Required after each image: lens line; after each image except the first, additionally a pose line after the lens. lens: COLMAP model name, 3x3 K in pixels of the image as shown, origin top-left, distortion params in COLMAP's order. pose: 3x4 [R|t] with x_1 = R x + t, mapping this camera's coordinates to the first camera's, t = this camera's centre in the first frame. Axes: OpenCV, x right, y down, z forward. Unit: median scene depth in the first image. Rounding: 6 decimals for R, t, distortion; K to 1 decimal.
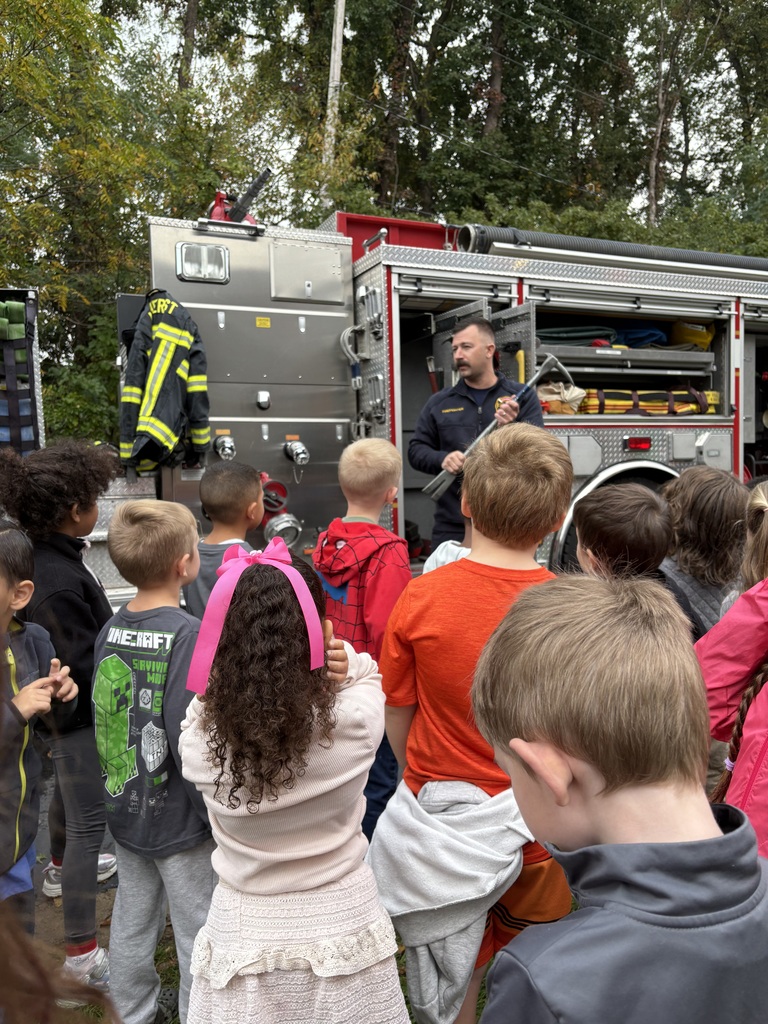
lens RADIAL K [[766.2, 0, 381.7], [0, 766.2, 520.9], [0, 0, 1]] dist [-0.008965, 0.011778]
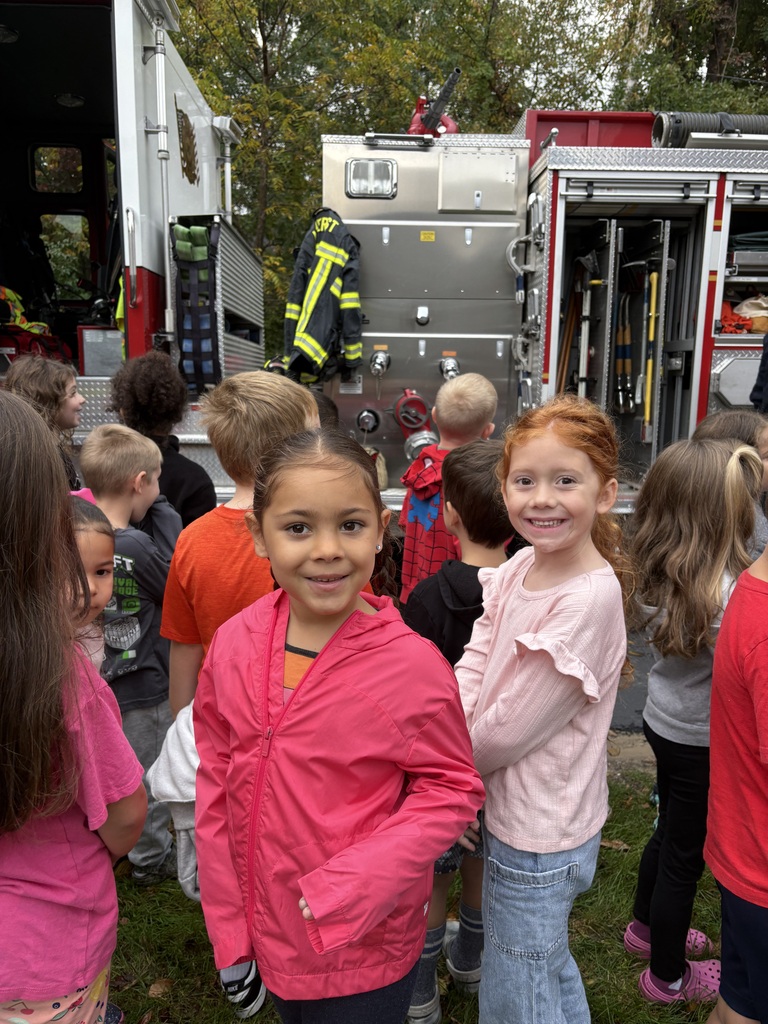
lens RADIAL K [[766.2, 0, 376.4], [0, 766.2, 508.9], [0, 0, 1]] dist [-0.008965, 0.011778]
pose [[0.928901, 0.096512, -0.357531, 0.186393], [-0.057632, 0.991355, 0.117875, -0.021967], [0.365816, -0.088889, 0.926432, 0.020180]]
